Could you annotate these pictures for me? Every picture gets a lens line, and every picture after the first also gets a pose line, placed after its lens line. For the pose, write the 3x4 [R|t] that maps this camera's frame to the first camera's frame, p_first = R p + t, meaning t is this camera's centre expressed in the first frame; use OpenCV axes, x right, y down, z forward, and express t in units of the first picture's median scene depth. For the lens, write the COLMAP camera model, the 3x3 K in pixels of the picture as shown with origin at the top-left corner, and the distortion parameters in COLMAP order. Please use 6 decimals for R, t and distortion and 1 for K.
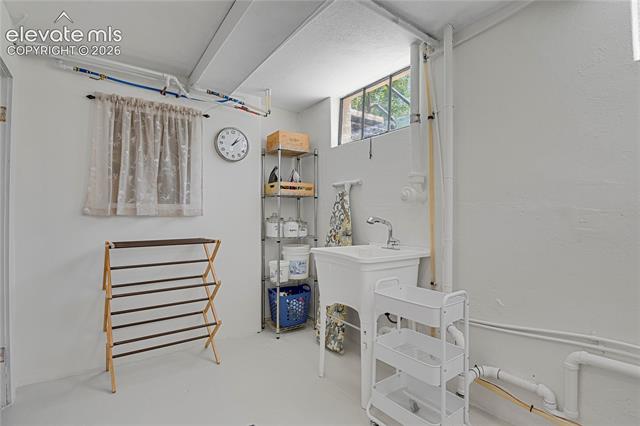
lens RADIAL K [[319.5, 0, 320.1], [0, 319.5, 214.0], [0, 0, 1]] dist [-0.002053, -0.000890]
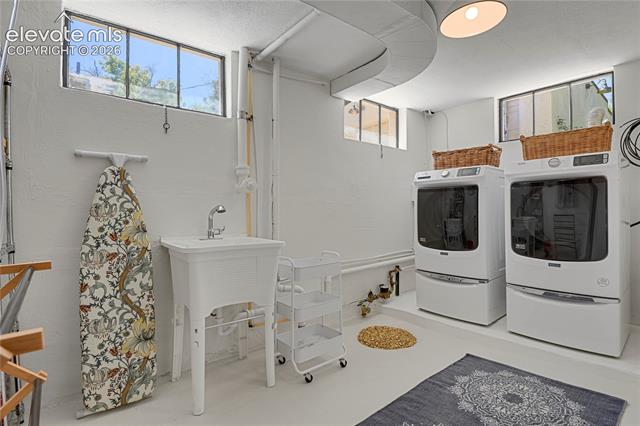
lens RADIAL K [[319.5, 0, 320.0], [0, 319.5, 211.4], [0, 0, 1]] dist [-0.002053, -0.000890]
pose [[-0.034860, -0.005513, 0.999377, -0.619059], [-0.005229, 0.999972, 0.005334, 0.015092], [-0.999379, -0.005039, -0.034887, 0.604161]]
